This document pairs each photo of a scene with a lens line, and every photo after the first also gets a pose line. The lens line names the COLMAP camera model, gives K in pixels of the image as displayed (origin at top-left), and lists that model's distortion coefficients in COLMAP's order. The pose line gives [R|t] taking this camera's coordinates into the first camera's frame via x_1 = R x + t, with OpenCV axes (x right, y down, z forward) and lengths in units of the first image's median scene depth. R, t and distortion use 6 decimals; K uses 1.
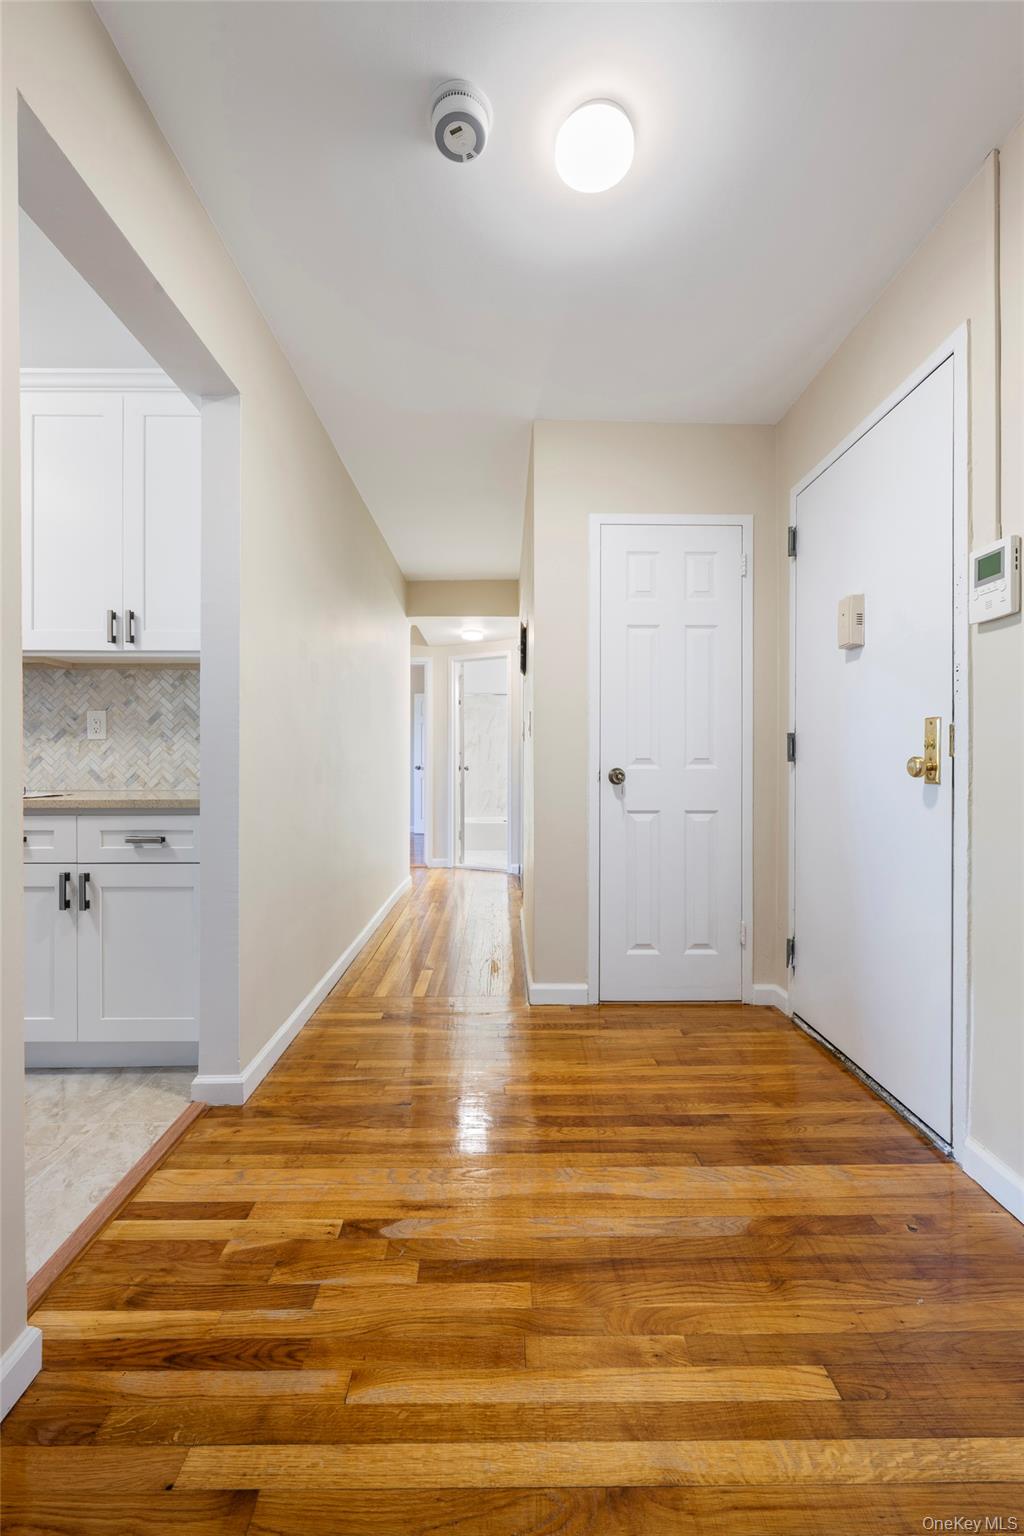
lens RADIAL K [[613.8, 0, 510.8], [0, 613.8, 762.7], [0, 0, 1]] dist [-0.000223, -0.000007]
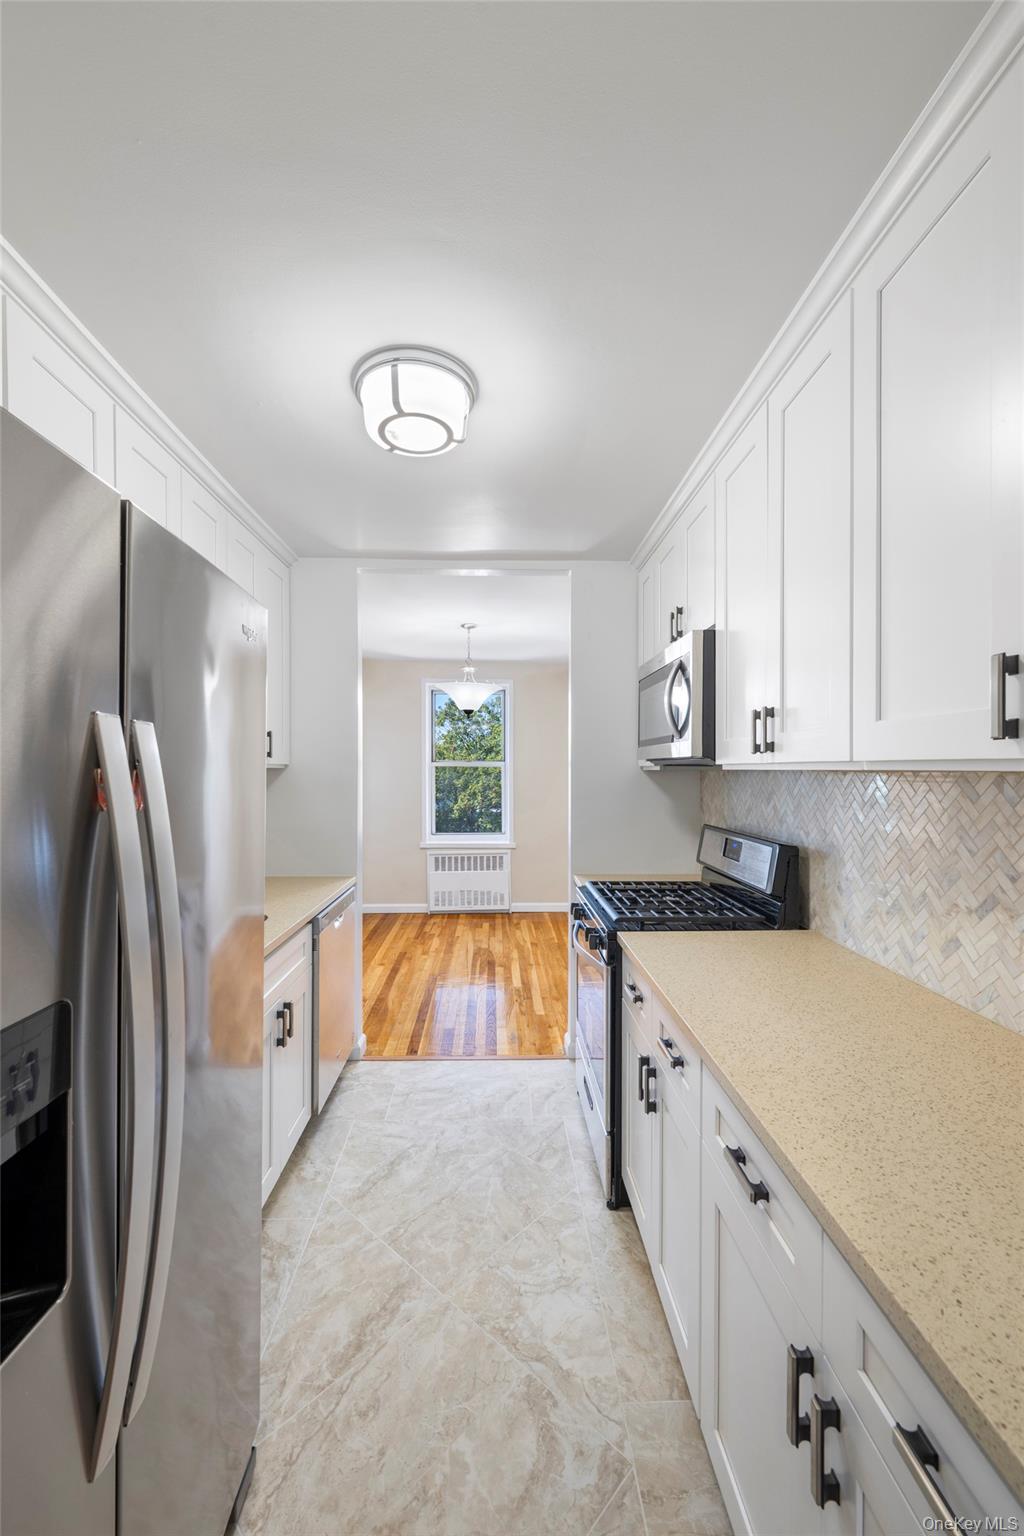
lens RADIAL K [[613.8, 0, 510.8], [0, 613.8, 769.5], [0, 0, 1]] dist [-0.000223, -0.000007]
pose [[0.018337, 0.000335, -0.999832, -0.249638], [-0.010040, 0.999950, 0.000151, -0.150839], [0.999781, 0.010035, 0.018339, 0.607896]]
